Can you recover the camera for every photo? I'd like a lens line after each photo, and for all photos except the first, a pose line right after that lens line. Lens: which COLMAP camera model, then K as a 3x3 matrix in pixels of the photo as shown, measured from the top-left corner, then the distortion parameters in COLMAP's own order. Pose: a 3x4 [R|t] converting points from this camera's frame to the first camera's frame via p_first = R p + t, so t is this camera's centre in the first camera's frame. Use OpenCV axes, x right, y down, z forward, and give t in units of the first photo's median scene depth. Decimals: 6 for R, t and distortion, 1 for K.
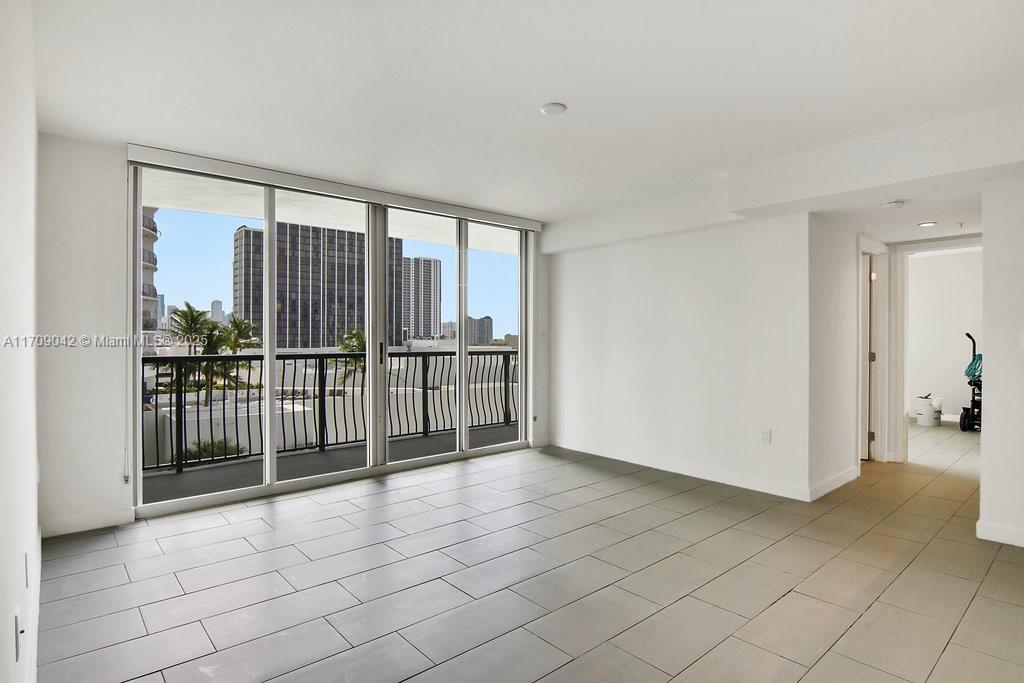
lens RADIAL K [[517.8, 0, 500.6], [0, 517.8, 350.5], [0, 0, 1]] dist [0.000782, -0.009789]
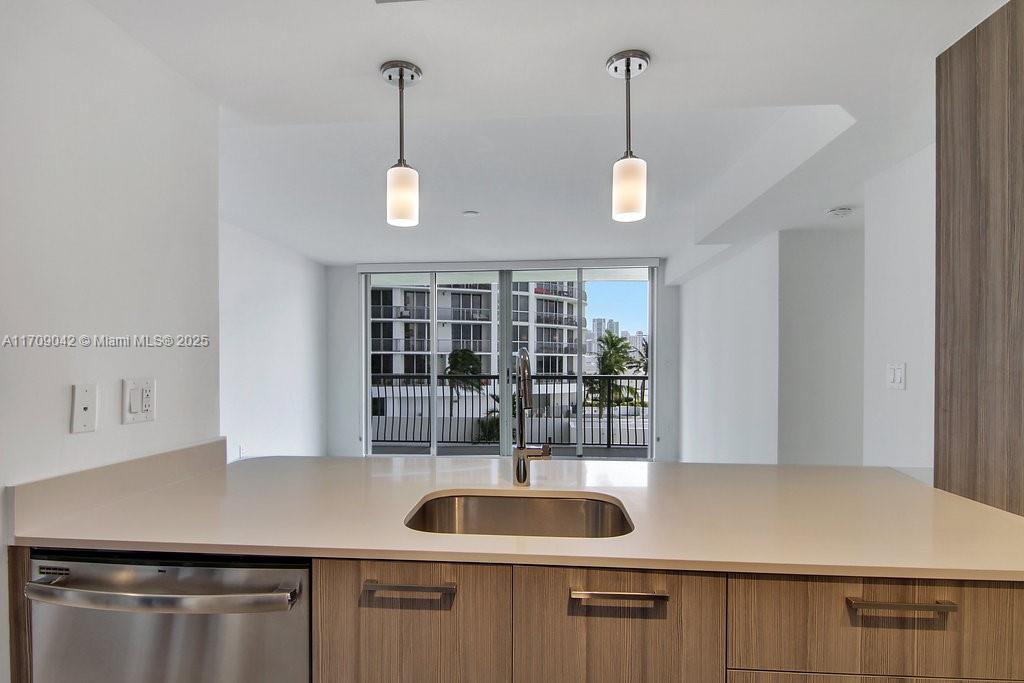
lens RADIAL K [[517.8, 0, 496.7], [0, 517.8, 379.1], [0, 0, 1]] dist [0.000782, -0.009789]
pose [[0.706025, 0.023311, -0.707803, 0.606965], [-0.012935, 0.999716, 0.020022, -0.011740], [0.708069, -0.004981, 0.706126, -0.000708]]
